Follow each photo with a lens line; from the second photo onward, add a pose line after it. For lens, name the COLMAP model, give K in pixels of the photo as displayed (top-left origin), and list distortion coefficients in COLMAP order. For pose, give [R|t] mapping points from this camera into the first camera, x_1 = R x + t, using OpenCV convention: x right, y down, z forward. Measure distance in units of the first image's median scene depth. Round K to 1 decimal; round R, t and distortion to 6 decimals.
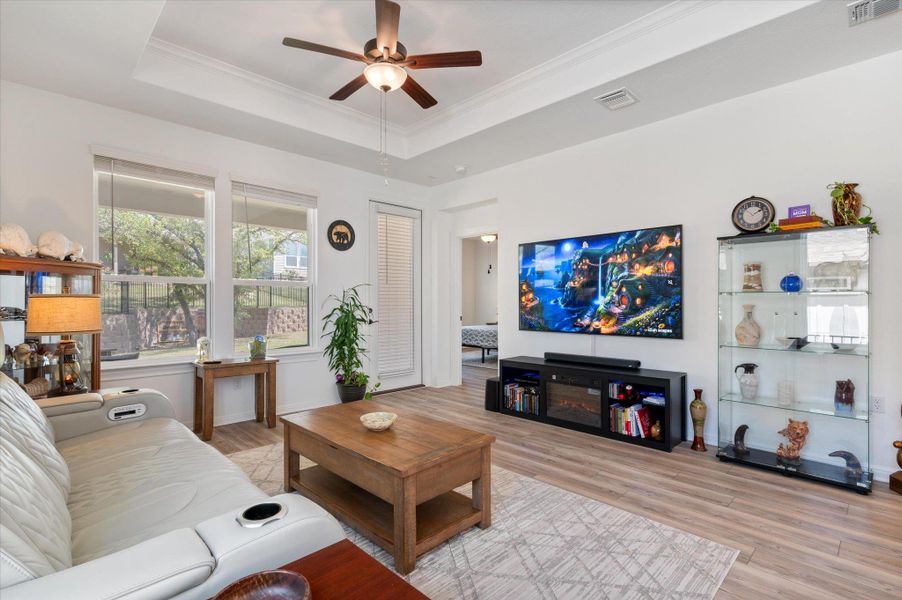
lens RADIAL K [[425.8, 0, 454.2], [0, 425.8, 299.4], [0, 0, 1]] dist [0.001982, 0.000563]
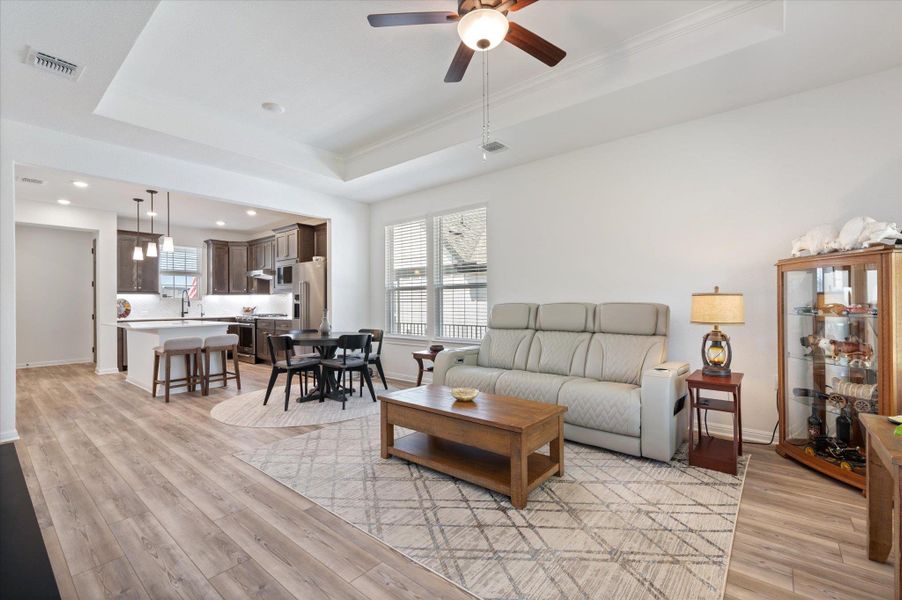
lens RADIAL K [[395.6, 0, 451.0], [0, 395.6, 300.0], [0, 0, 1]] dist [0.008038, -0.000047]
pose [[-0.995635, 0.009319, -0.092863, -0.018073], [0.010568, 0.999860, -0.012969, 0.010872], [0.092729, -0.013894, -0.995594, 1.398756]]
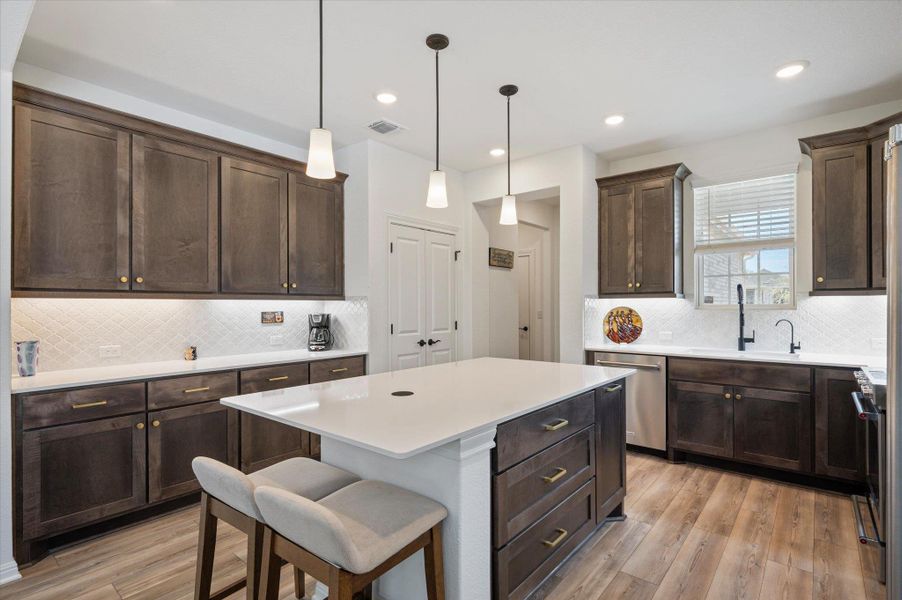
lens RADIAL K [[439.4, 0, 452.2], [0, 439.4, 305.0], [0, 0, 1]] dist [-0.000277, 0.000036]
pose [[-0.098111, 0.004871, 0.995164, 0.319499], [-0.000877, 0.999987, -0.004981, -0.037883], [-0.995175, -0.001361, -0.098106, -0.172810]]
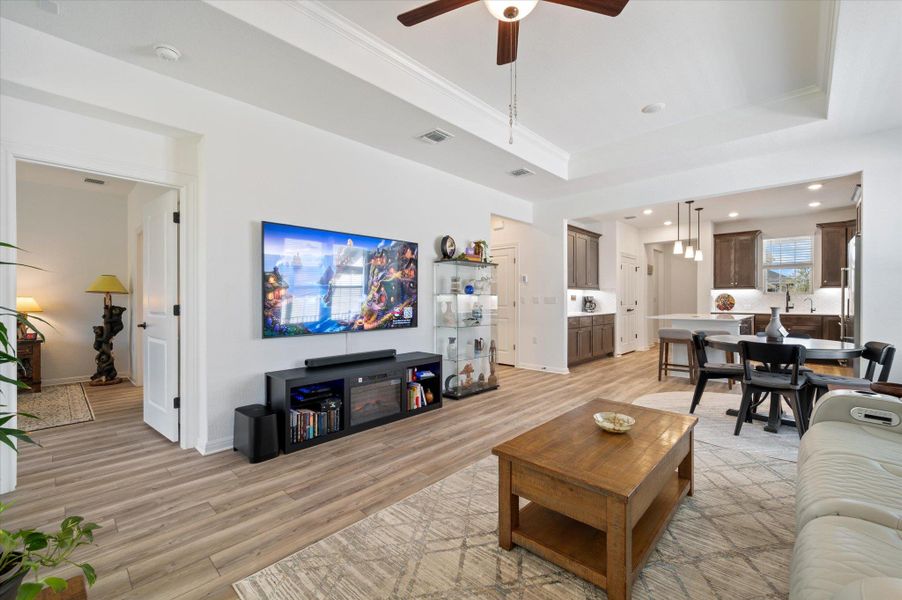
lens RADIAL K [[373.0, 0, 451.0], [0, 373.0, 300.0], [0, 0, 1]] dist [-0.000891, -0.000055]
pose [[-0.032391, 0.001532, 0.999474, -0.640488], [-0.004069, 0.999990, -0.001665, 0.007604], [-0.999467, -0.004121, -0.032385, 0.895295]]
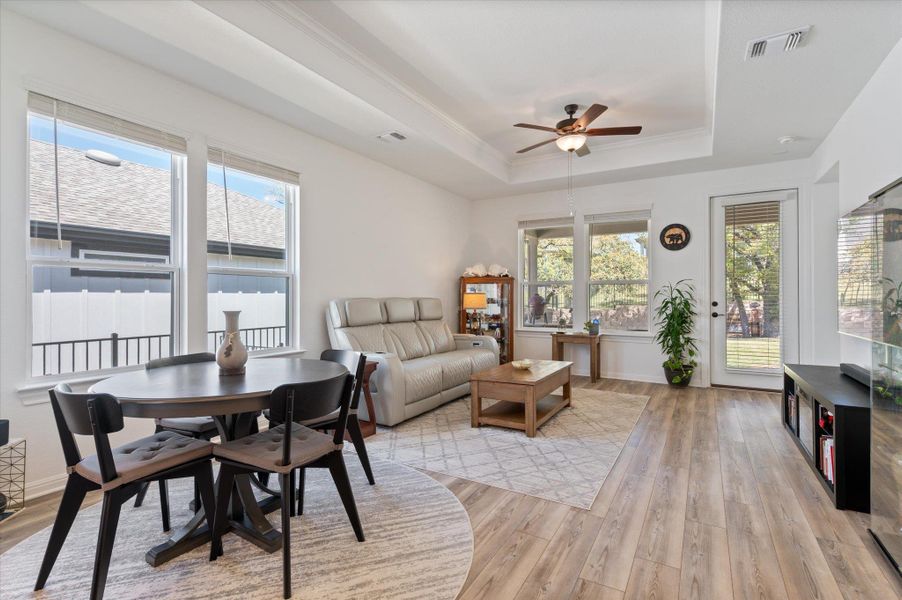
lens RADIAL K [[425.8, 0, 454.2], [0, 425.8, 299.4], [0, 0, 1]] dist [0.001982, 0.000563]
pose [[0.258176, 0.004694, -0.966086, 0.904212], [0.007588, 0.999948, 0.006886, 0.004181], [0.966068, -0.009108, 0.258127, 0.187636]]
